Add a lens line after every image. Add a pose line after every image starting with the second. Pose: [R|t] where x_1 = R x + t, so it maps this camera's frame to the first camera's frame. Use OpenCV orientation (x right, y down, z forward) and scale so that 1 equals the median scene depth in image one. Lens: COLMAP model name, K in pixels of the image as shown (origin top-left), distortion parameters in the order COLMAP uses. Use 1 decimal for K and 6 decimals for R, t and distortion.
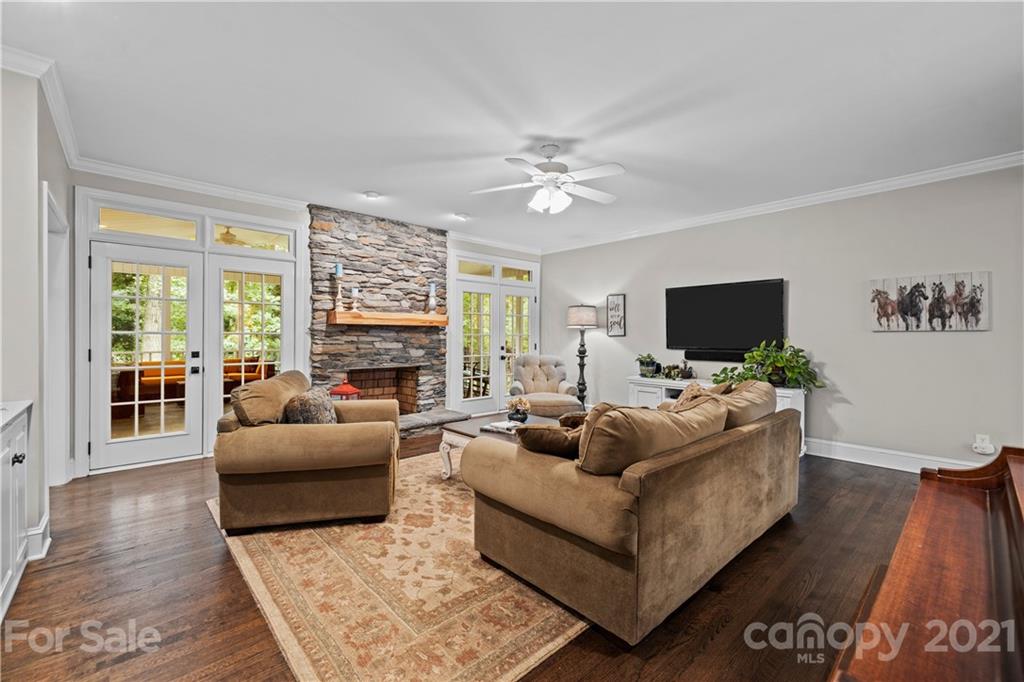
lens RADIAL K [[436.4, 0, 506.3], [0, 436.4, 338.0], [0, 0, 1]] dist [-0.001327, -0.000562]
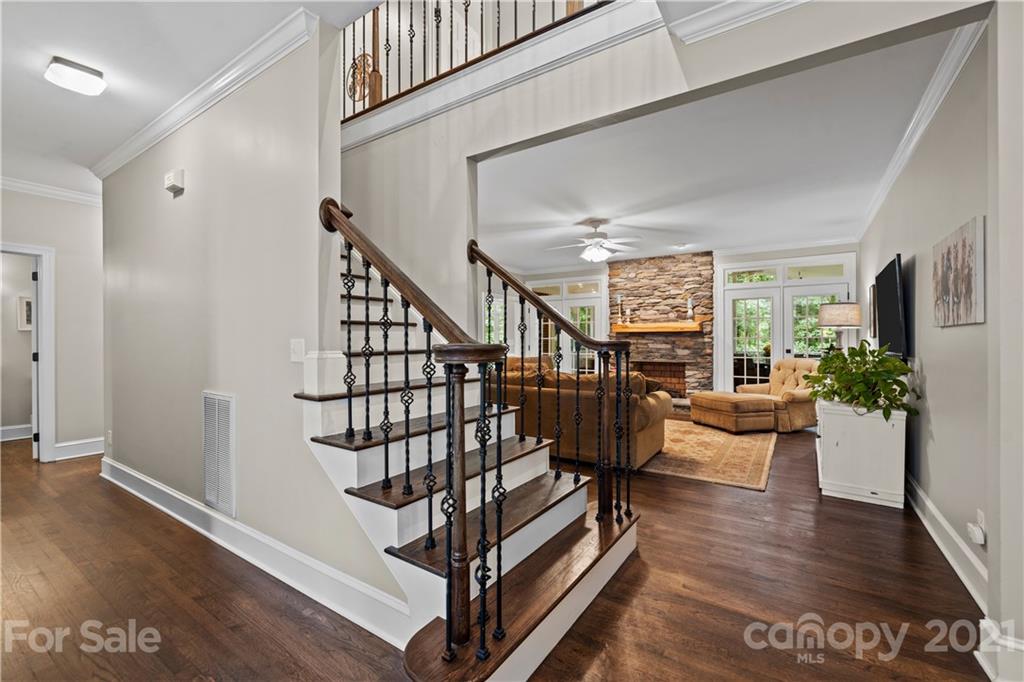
lens RADIAL K [[436.4, 0, 507.4], [0, 436.4, 340.2], [0, 0, 1]] dist [-0.001327, -0.000562]
pose [[0.246074, -0.002818, -0.969247, 0.981316], [-0.001421, 0.999994, -0.003268, 0.003188], [0.969250, 0.002181, 0.246068, 0.183127]]
